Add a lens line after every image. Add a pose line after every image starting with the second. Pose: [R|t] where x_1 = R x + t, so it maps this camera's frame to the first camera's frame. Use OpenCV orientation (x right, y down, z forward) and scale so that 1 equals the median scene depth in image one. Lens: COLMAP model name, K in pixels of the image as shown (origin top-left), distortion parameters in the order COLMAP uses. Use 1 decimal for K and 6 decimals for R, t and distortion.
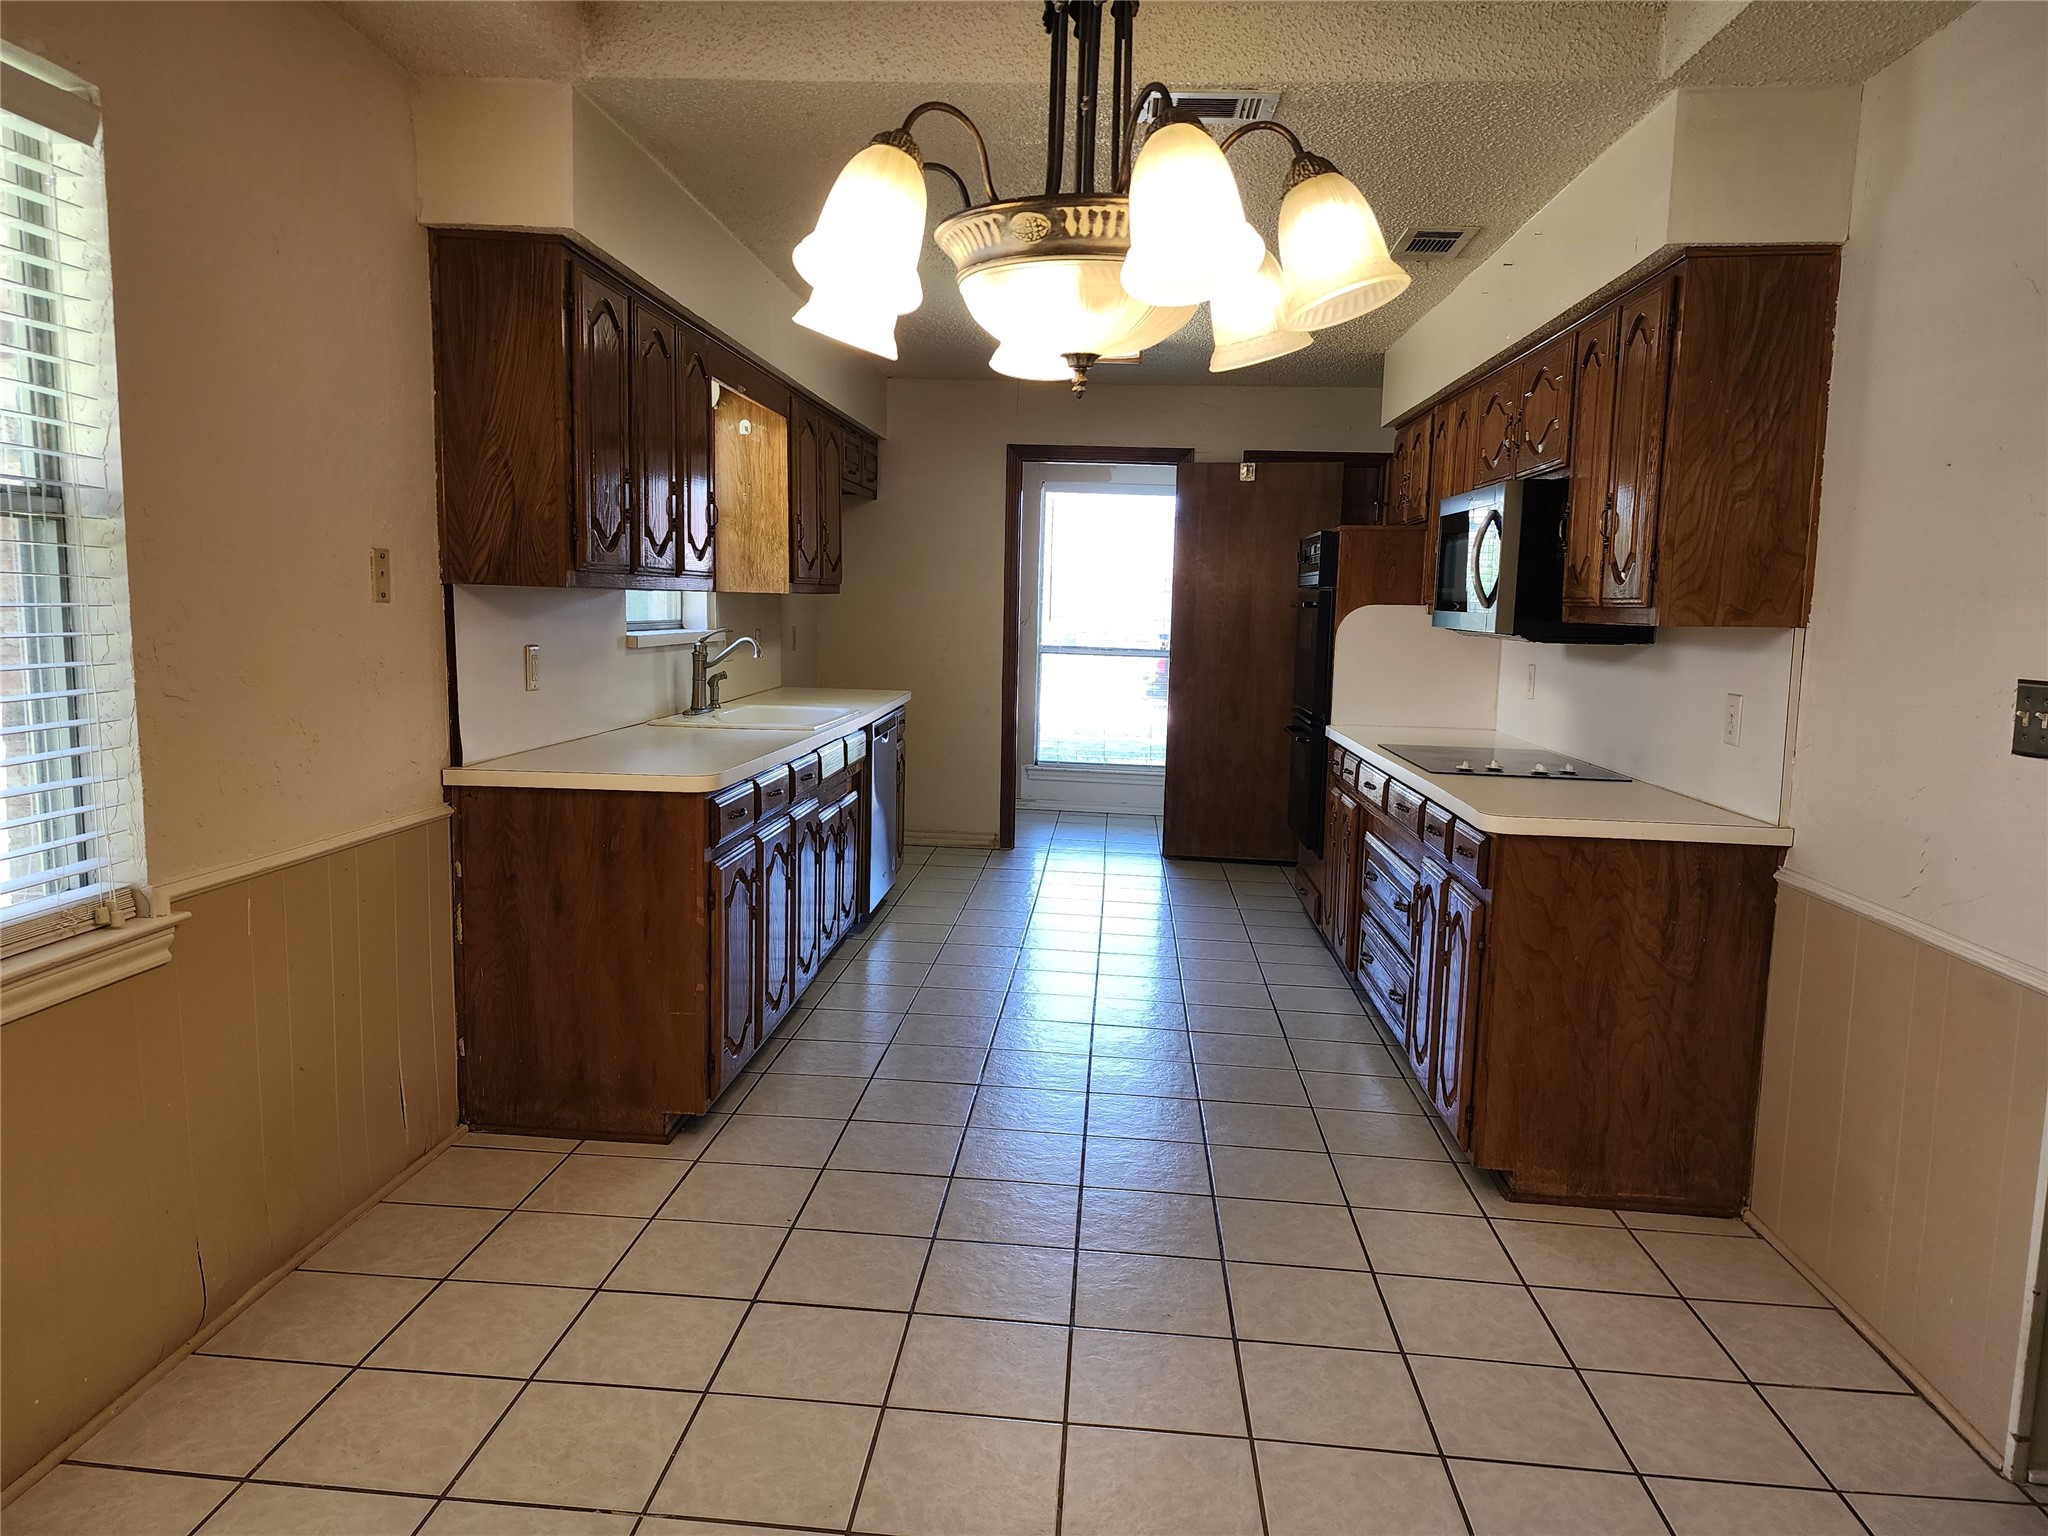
lens RADIAL K [[1375.3, 0, 1022.4], [0, 1375.3, 778.0], [0, 0, 1]] dist [0.061801, -0.064677]
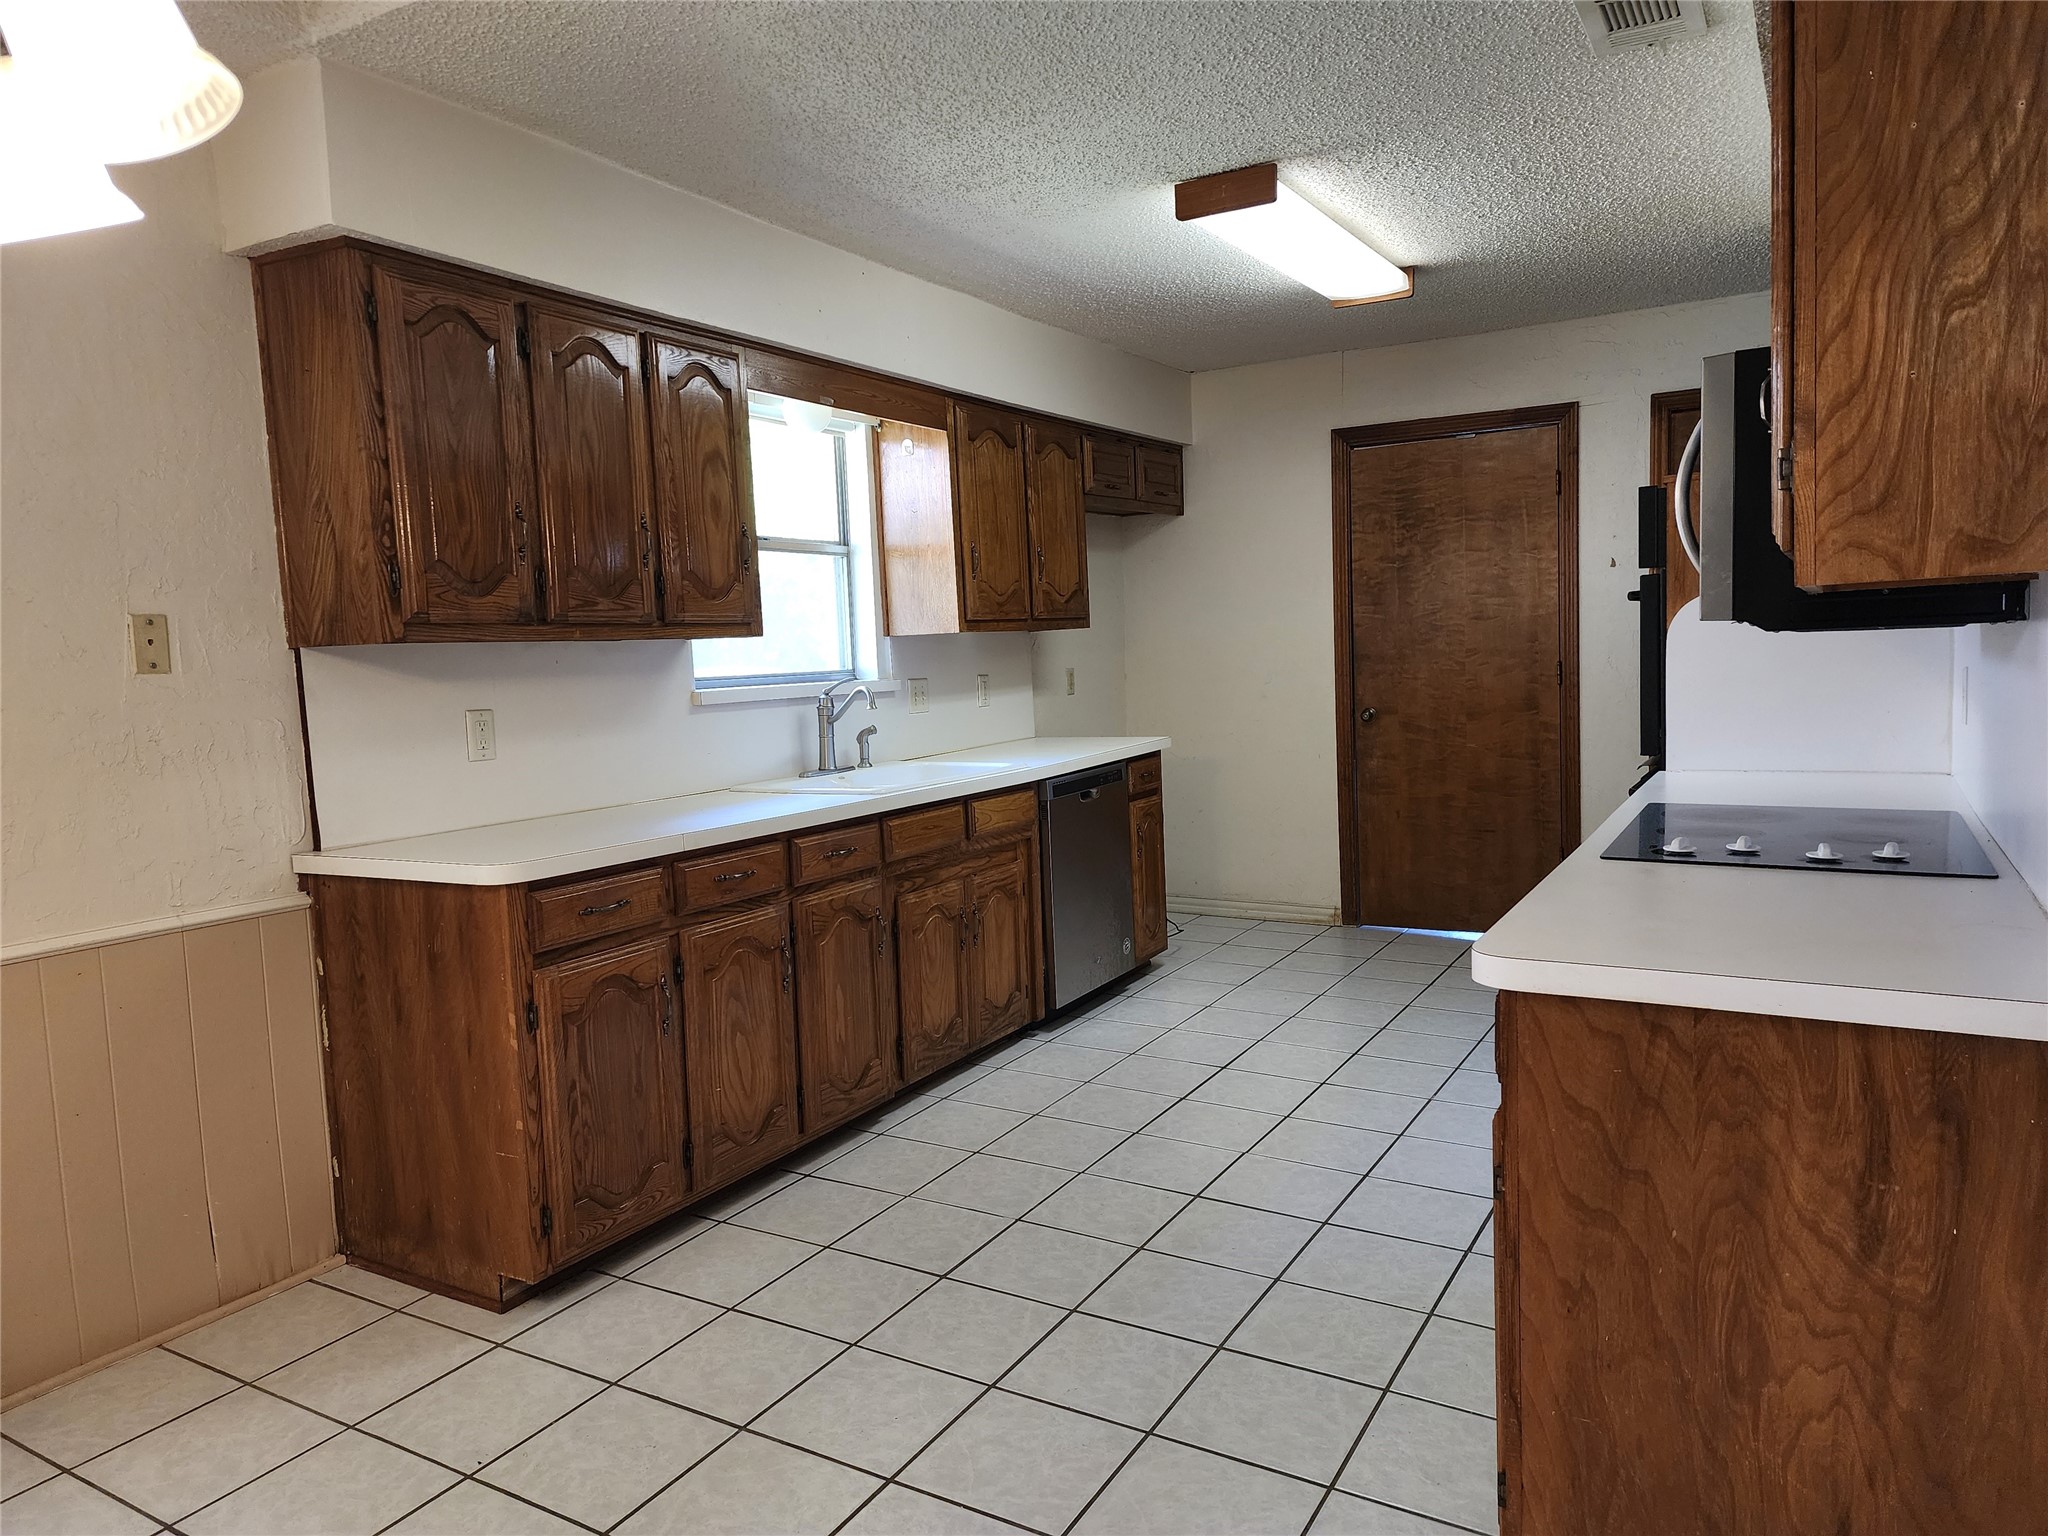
lens RADIAL K [[1375.3, 0, 1022.4], [0, 1375.3, 778.0], [0, 0, 1]] dist [0.061801, -0.064677]
pose [[0.894528, -0.018812, -0.446617, 0.413772], [0.005544, 0.999504, -0.030998, -0.025937], [0.446978, 0.025253, 0.894188, 0.416164]]
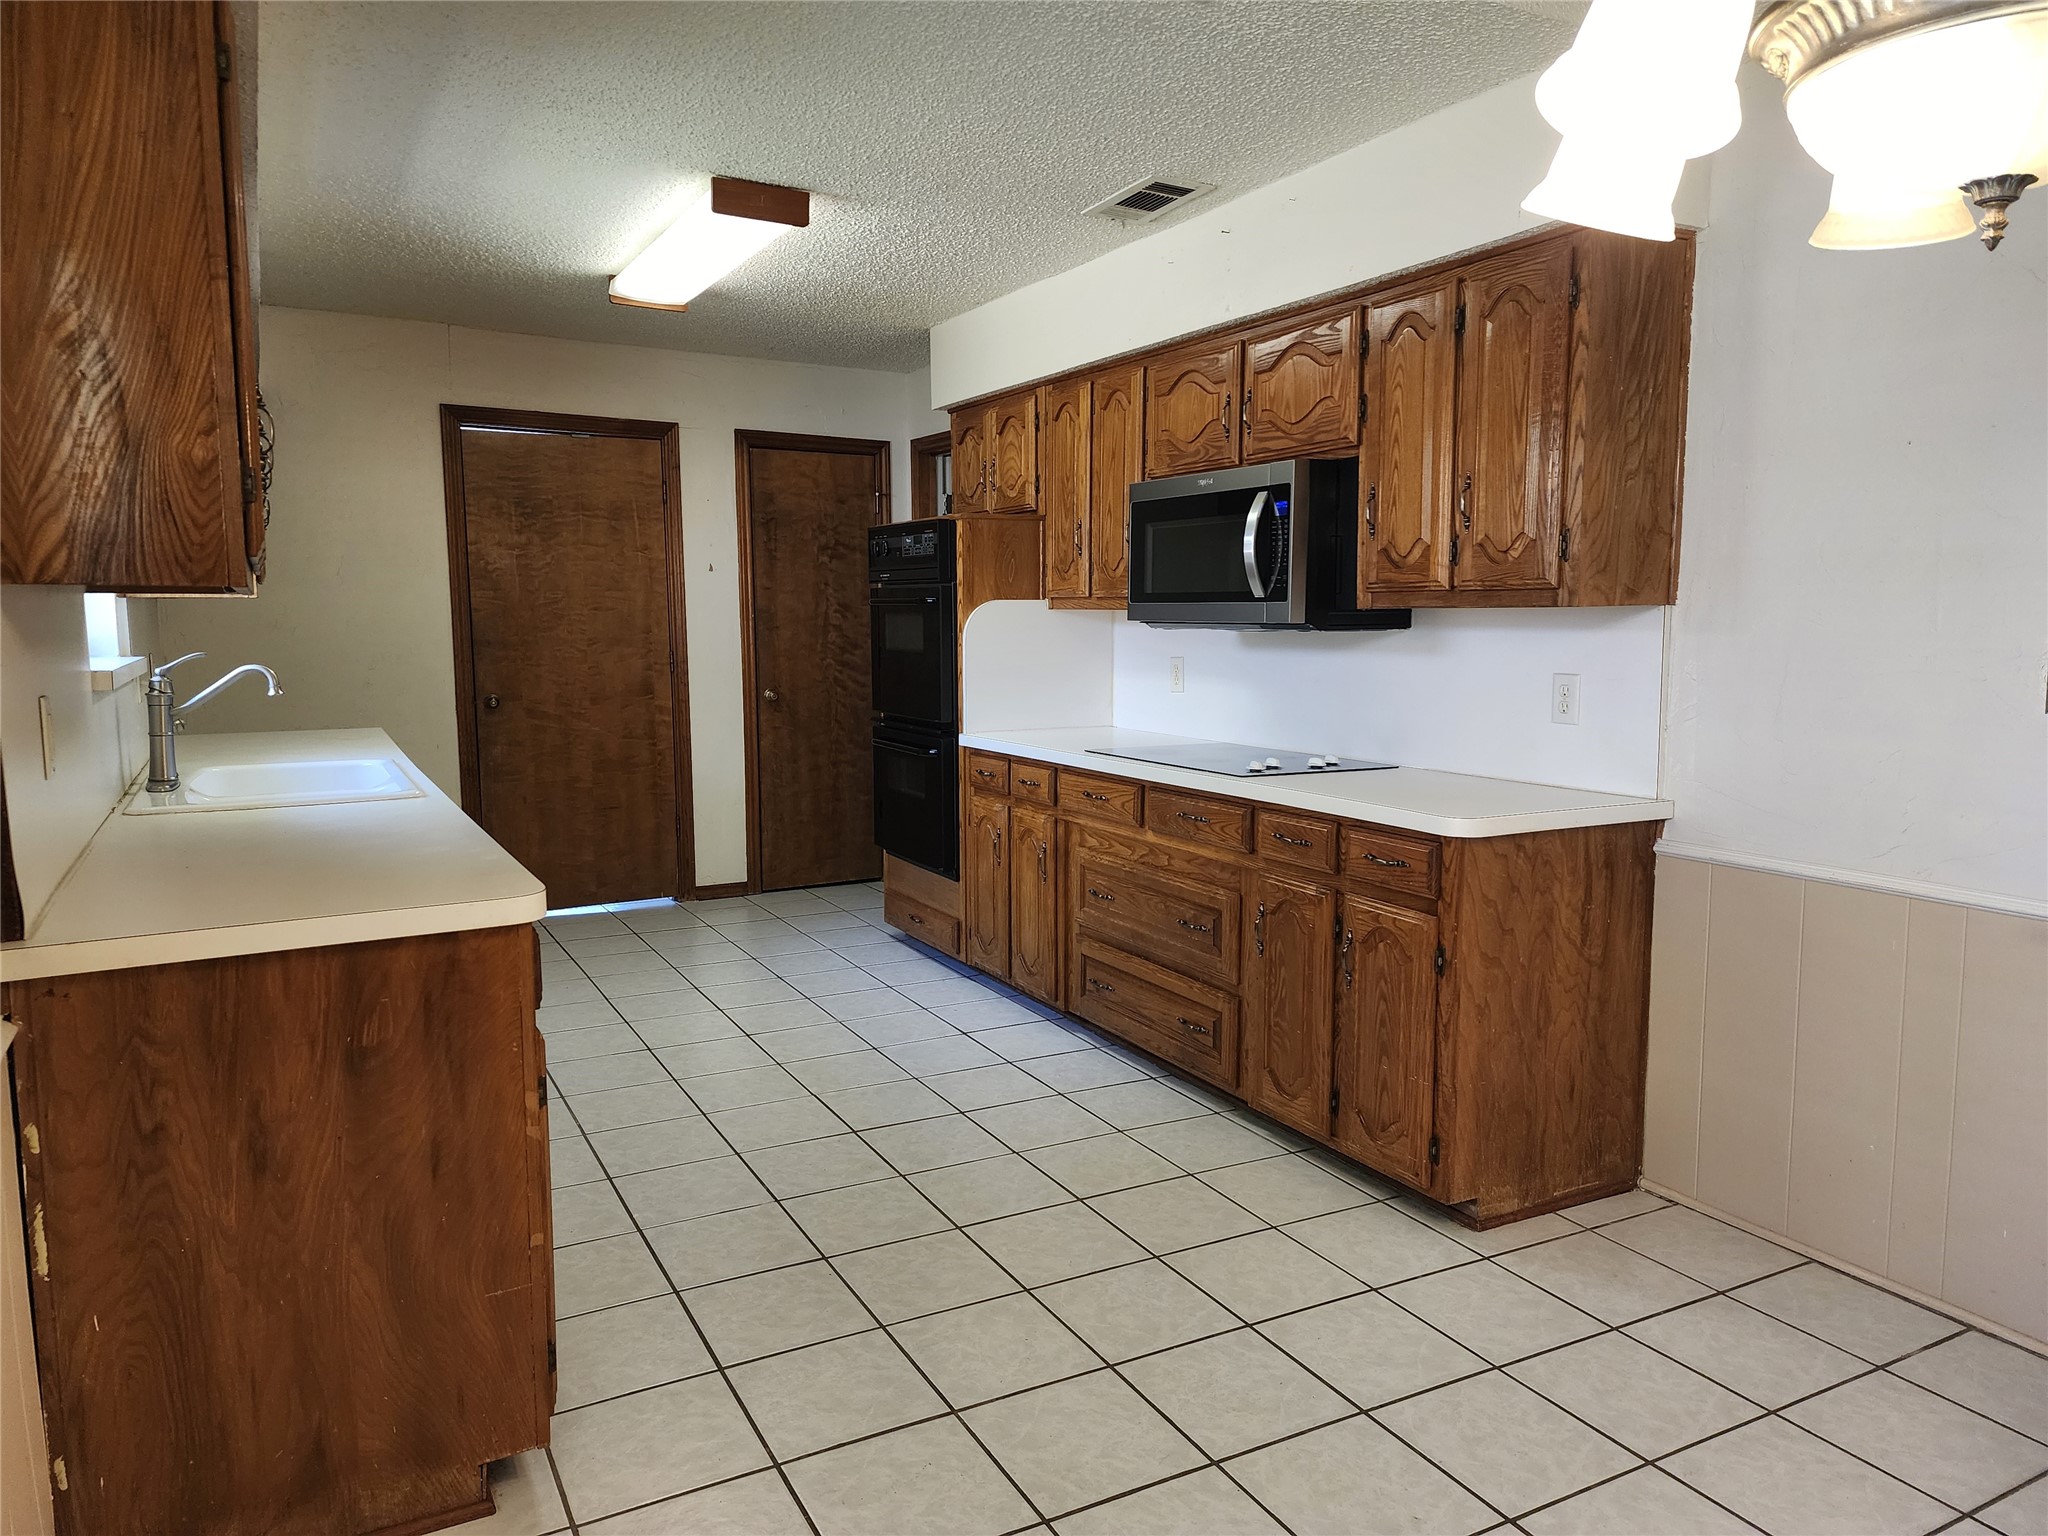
lens RADIAL K [[1357.5, 0, 1014.5], [0, 1357.5, 765.7], [0, 0, 1]] dist [0.061622, -0.053672]
pose [[0.842594, -0.086804, 0.531508, -0.374862], [0.091651, 0.995641, 0.017312, -0.049324], [-0.530694, 0.034126, 0.846876, 0.384537]]
